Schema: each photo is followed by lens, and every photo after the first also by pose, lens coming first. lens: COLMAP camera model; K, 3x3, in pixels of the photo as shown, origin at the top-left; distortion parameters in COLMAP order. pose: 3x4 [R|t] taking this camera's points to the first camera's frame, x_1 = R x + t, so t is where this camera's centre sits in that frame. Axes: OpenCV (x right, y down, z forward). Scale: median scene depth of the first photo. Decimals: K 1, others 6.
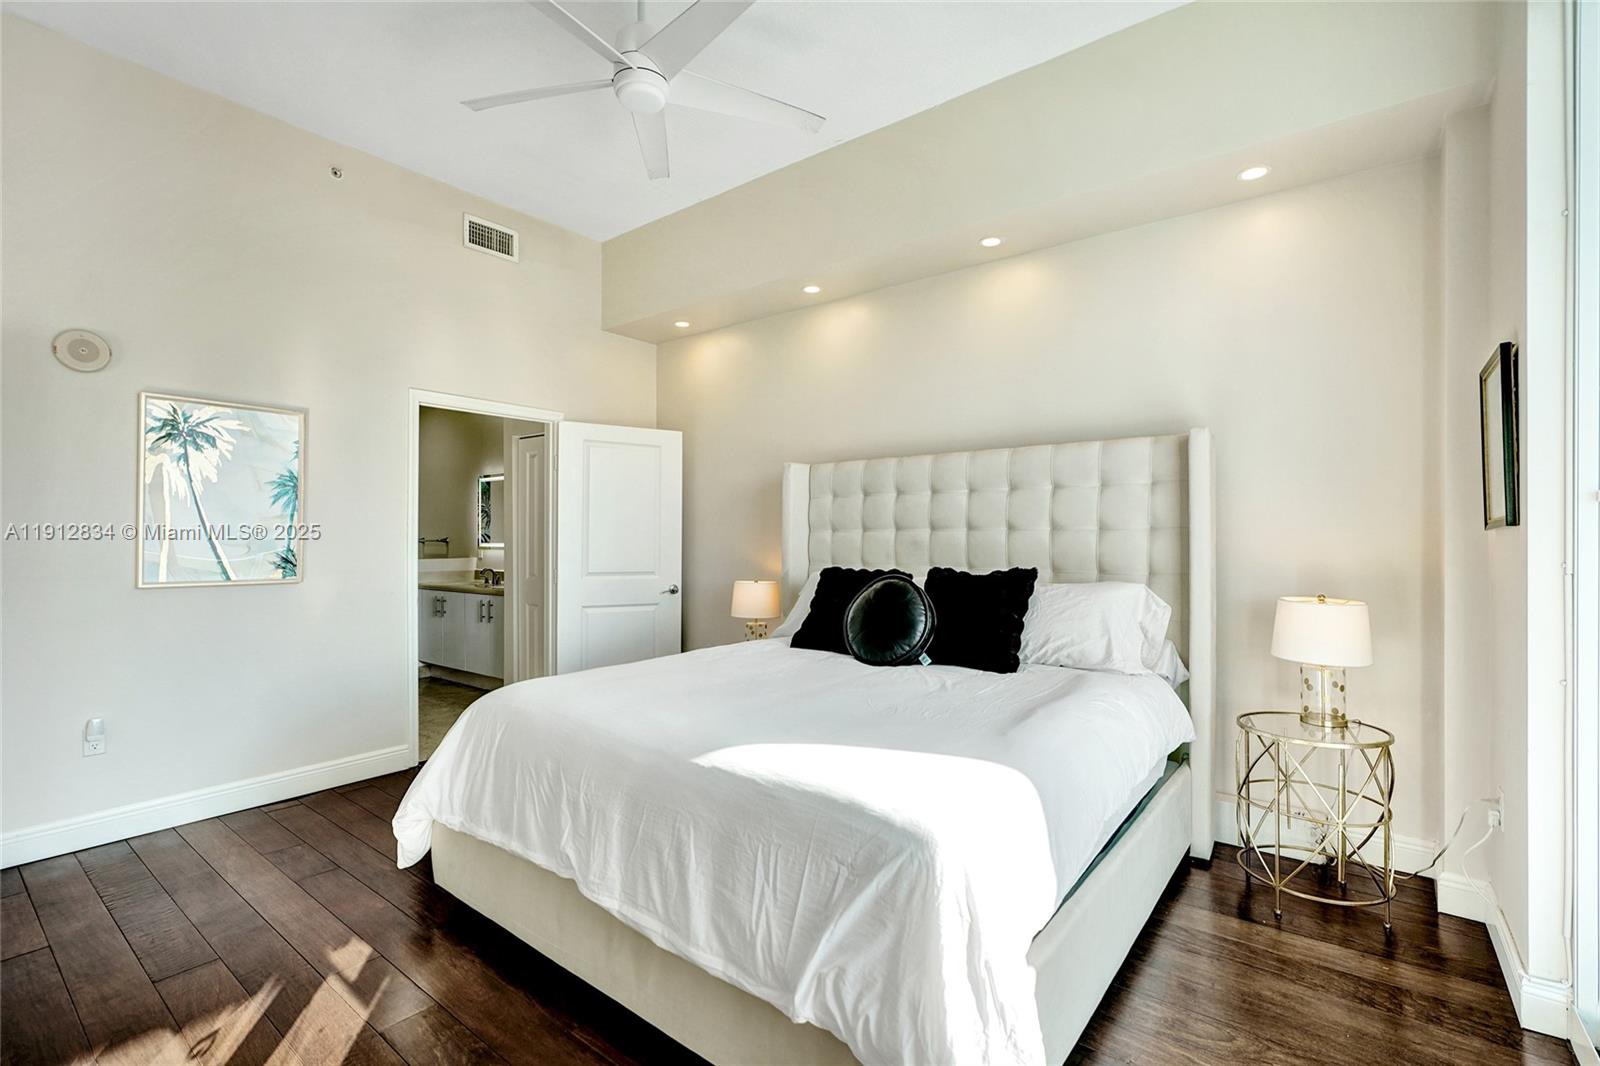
lens RADIAL K [[717.2, 0, 802.2], [0, 717.2, 526.2], [0, 0, 1]] dist [-0.016723, 0.009208]
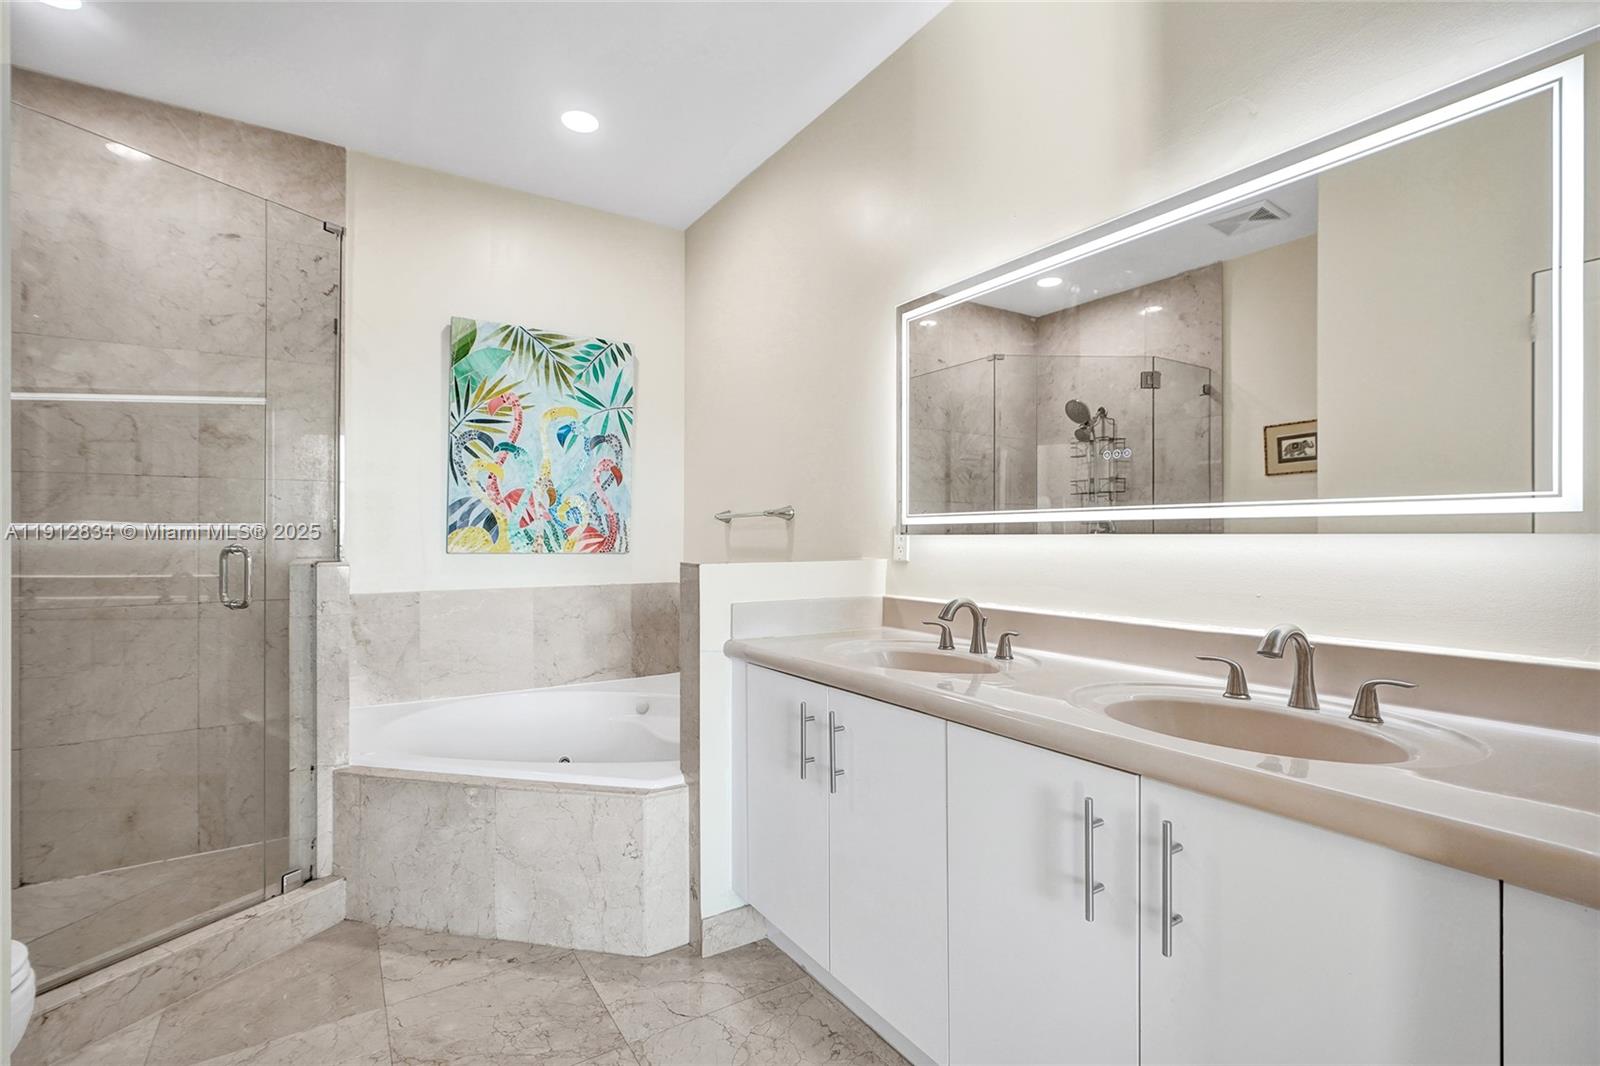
lens RADIAL K [[752.8, 0, 800.0], [0, 752.8, 533.0], [0, 0, 1]] dist [-0.009980, 0.001991]
pose [[0.942540, -0.003069, -0.334079, -0.522446], [0.006685, 0.999931, 0.009675, 0.039068], [0.334026, -0.011353, 0.942495, 0.914145]]
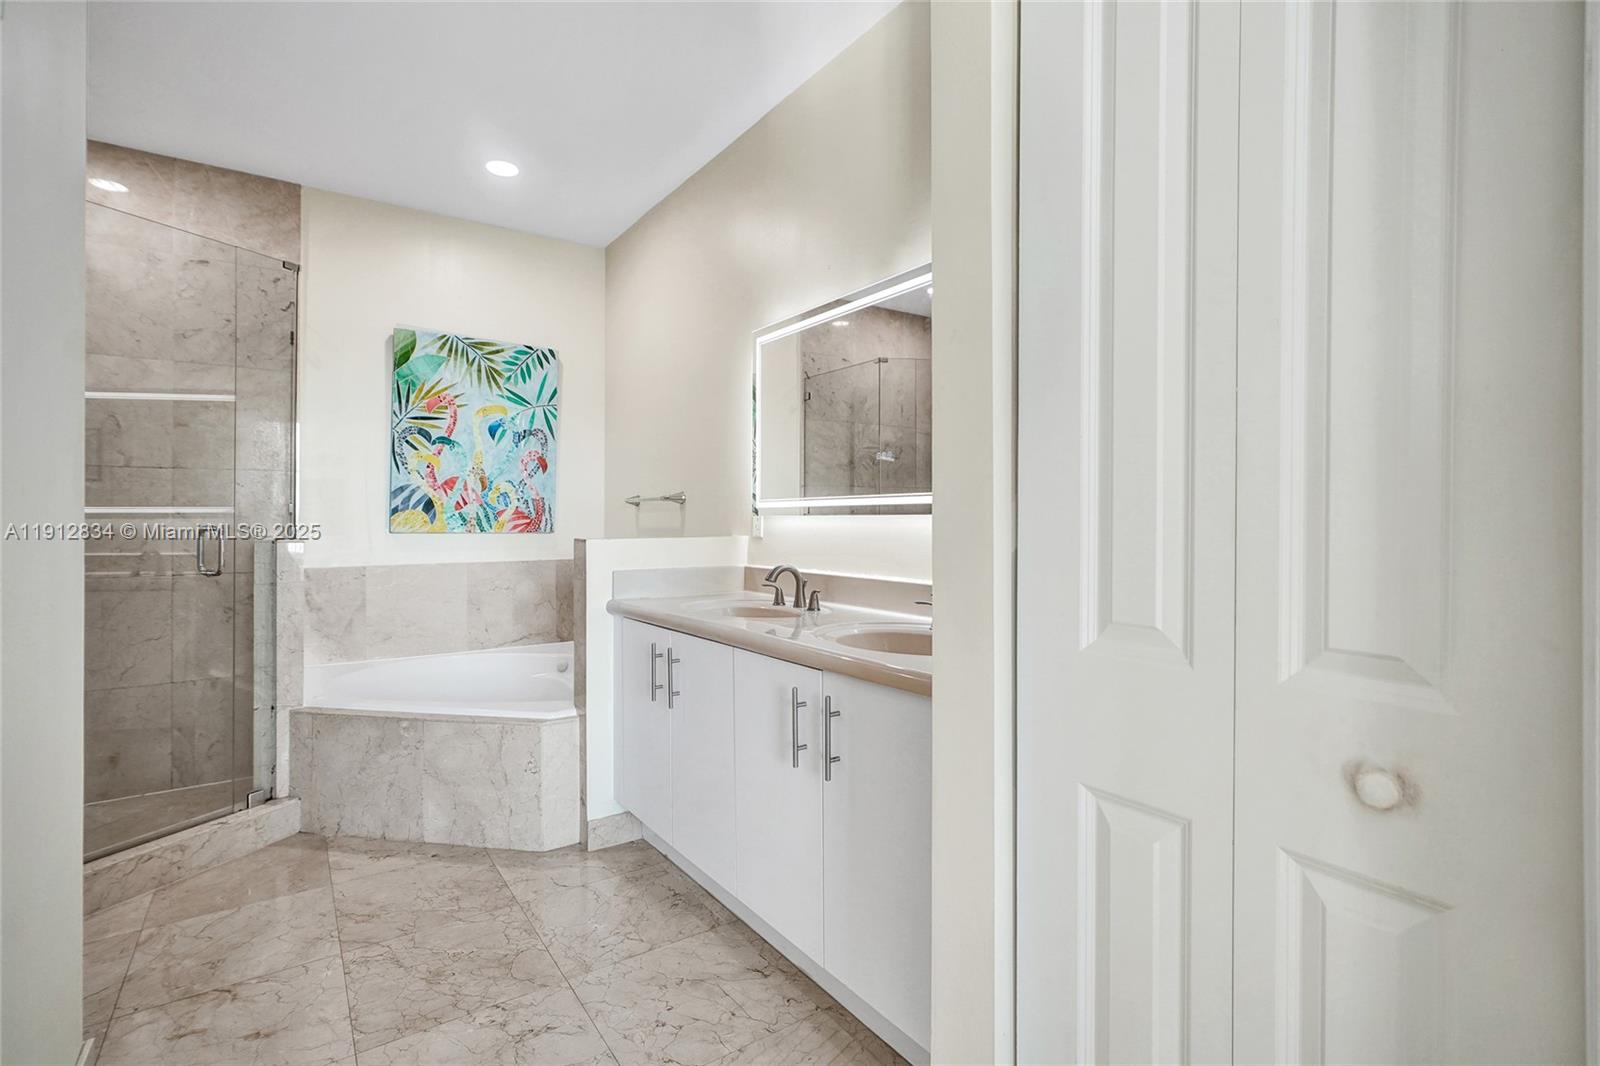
lens RADIAL K [[774.1, 0, 799.6], [0, 774.1, 509.3], [0, 0, 1]] dist [-0.008092, 0.000604]
pose [[0.952602, -0.006975, -0.304139, -0.407032], [0.008331, 0.999960, 0.003164, 0.038308], [0.304104, -0.005548, 0.952623, 0.817694]]
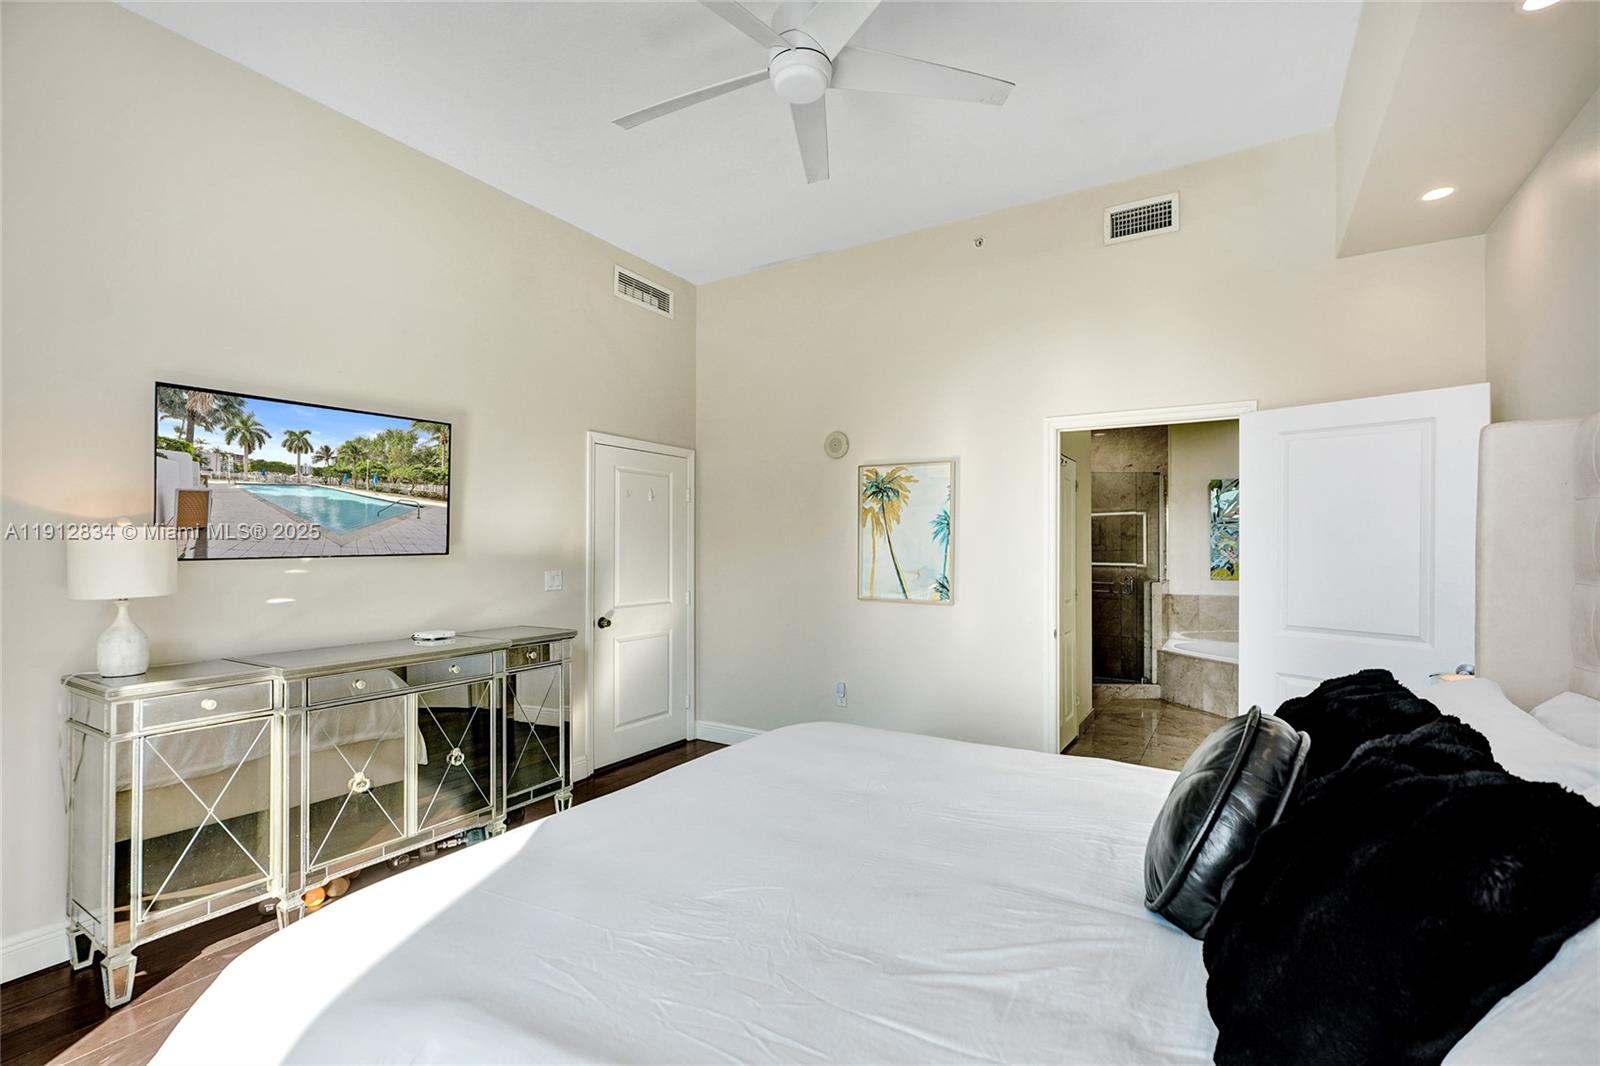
lens RADIAL K [[700.9, 0, 800.0], [0, 700.9, 533.0], [0, 0, 1]] dist [0.000082, 0.000165]
pose [[0.109358, -0.019794, -0.993805, 0.299487], [0.008171, 0.999786, -0.019014, -0.013991], [0.993969, -0.006041, 0.109496, 0.436073]]
